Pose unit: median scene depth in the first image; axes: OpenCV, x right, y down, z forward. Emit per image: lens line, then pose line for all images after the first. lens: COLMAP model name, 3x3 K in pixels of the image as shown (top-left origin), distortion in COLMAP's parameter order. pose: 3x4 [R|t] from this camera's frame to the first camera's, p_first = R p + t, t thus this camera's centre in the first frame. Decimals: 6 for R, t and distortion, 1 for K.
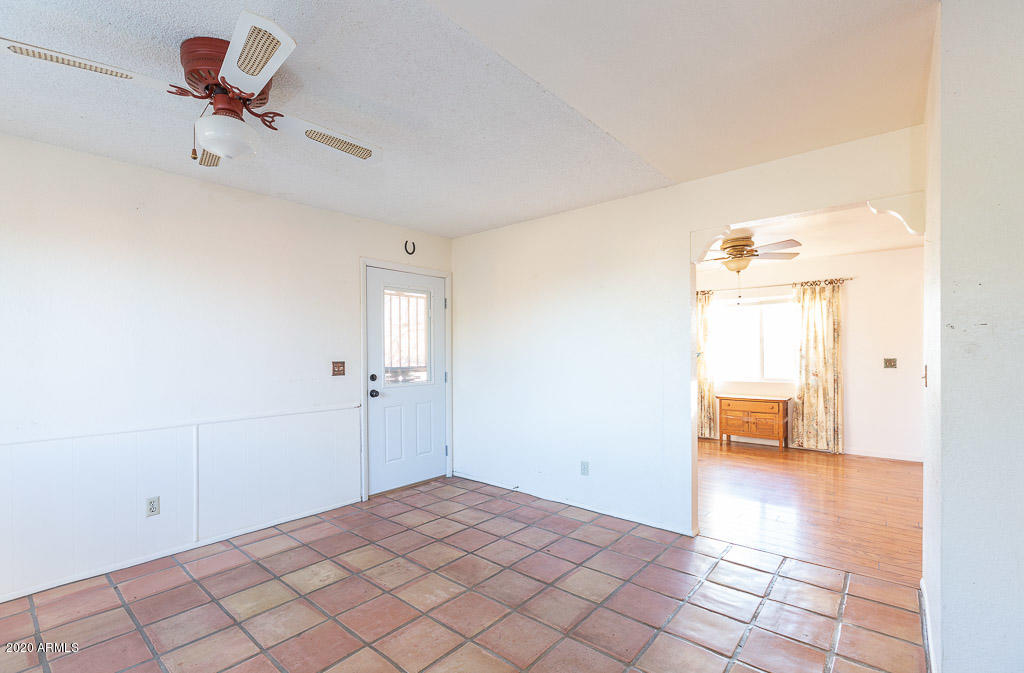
lens RADIAL K [[454.1, 0, 511.5], [0, 454.1, 348.5], [0, 0, 1]] dist [0.000281, -0.000148]
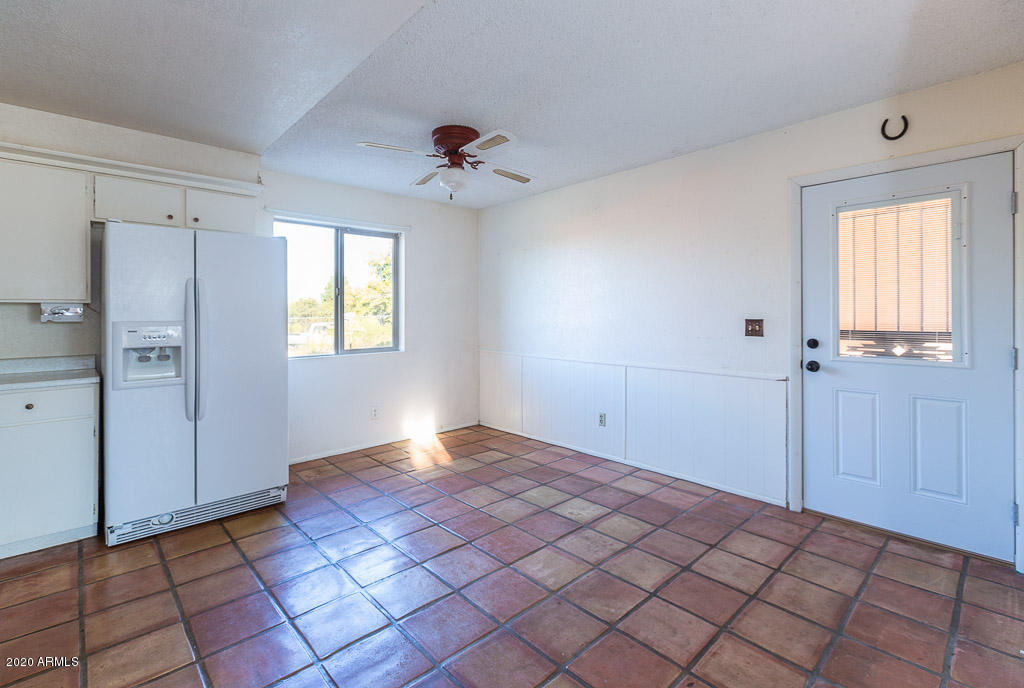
lens RADIAL K [[465.1, 0, 511.4], [0, 465.1, 311.6], [0, 0, 1]] dist [-0.000554, 0.000044]
pose [[-0.119071, 0.000385, -0.992886, 0.536047], [0.011723, 0.999931, -0.001018, 0.012259], [0.992817, -0.011761, -0.119067, 0.729038]]
